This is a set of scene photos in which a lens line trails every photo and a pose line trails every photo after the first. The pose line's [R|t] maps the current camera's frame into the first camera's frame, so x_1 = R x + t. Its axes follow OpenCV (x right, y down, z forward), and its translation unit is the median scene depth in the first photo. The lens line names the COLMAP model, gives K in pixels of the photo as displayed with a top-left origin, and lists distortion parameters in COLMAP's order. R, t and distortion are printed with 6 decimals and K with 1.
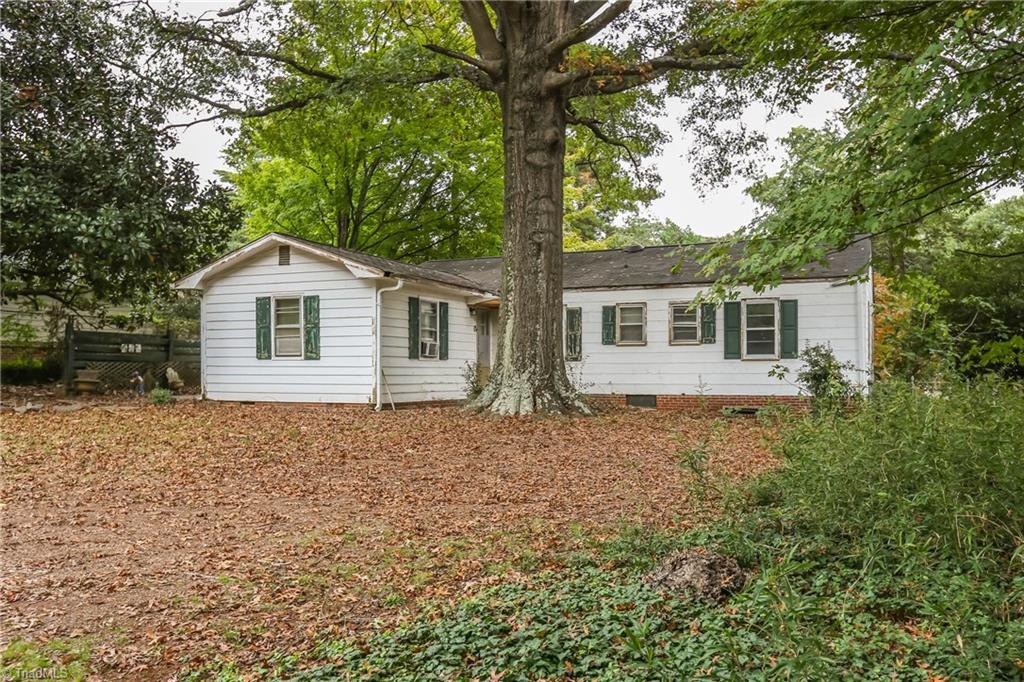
lens RADIAL K [[842.7, 0, 518.8], [0, 842.7, 347.3], [0, 0, 1]] dist [-0.009820, -0.003789]
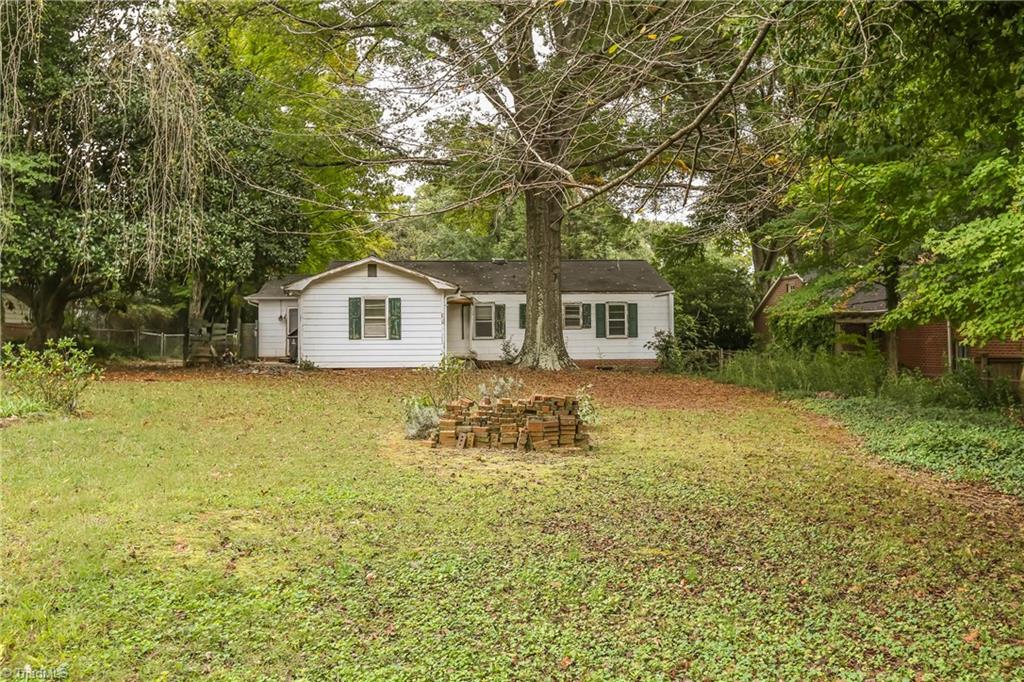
lens RADIAL K [[948.9, 0, 494.0], [0, 948.9, 277.5], [0, 0, 1]] dist [0.017493, 0.000000]
pose [[0.877134, 0.027023, 0.479485, -0.893879], [-0.007311, 0.999051, -0.042929, -0.024691], [-0.480190, 0.034149, 0.876500, -0.590212]]
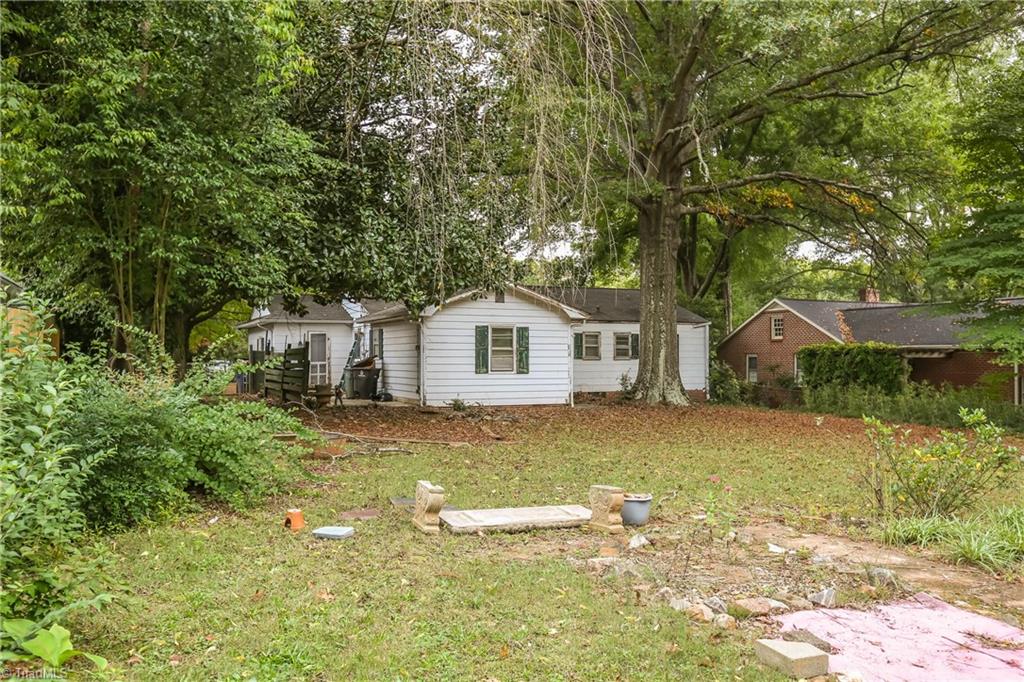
lens RADIAL K [[882.1, 0, 516.7], [0, 882.1, 344.8], [0, 0, 1]] dist [-0.006732, -0.000033]
pose [[0.655882, 0.010850, 0.754785, -1.300190], [-0.020749, 0.999778, 0.003658, -0.036111], [-0.754578, -0.018061, 0.655962, 0.062499]]
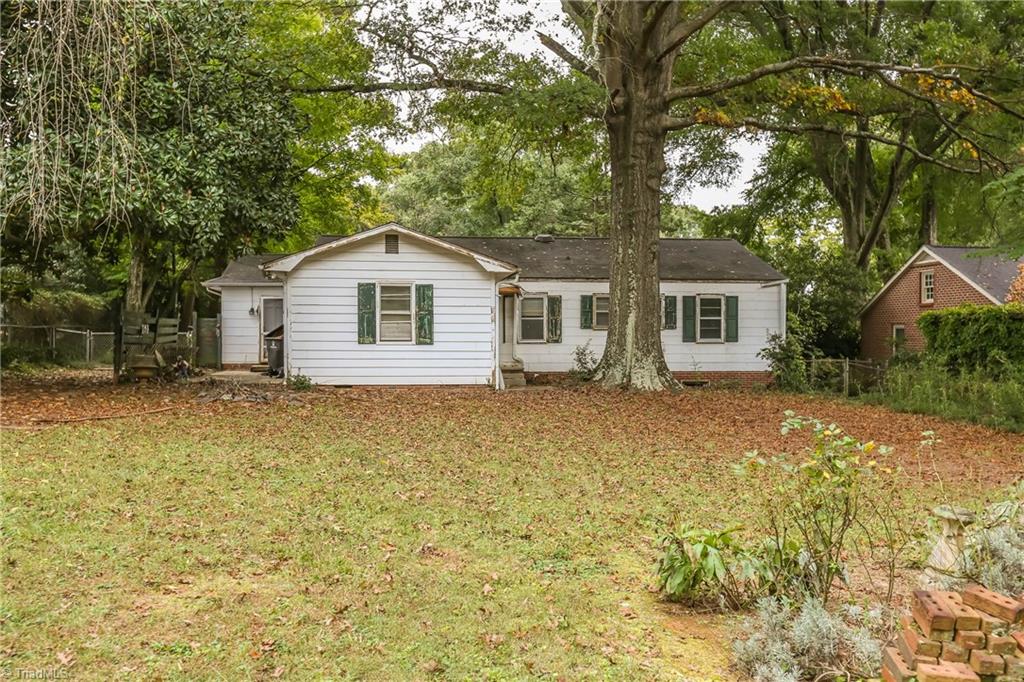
lens RADIAL K [[1008.3, 0, 504.1], [0, 1008.3, 338.5], [0, 0, 1]] dist [0.016562, 0.000000]
pose [[0.856521, 0.001152, 0.516111, -0.794360], [-0.016584, 0.999543, 0.025291, -0.025952], [-0.515846, -0.030222, 0.856148, -0.139386]]
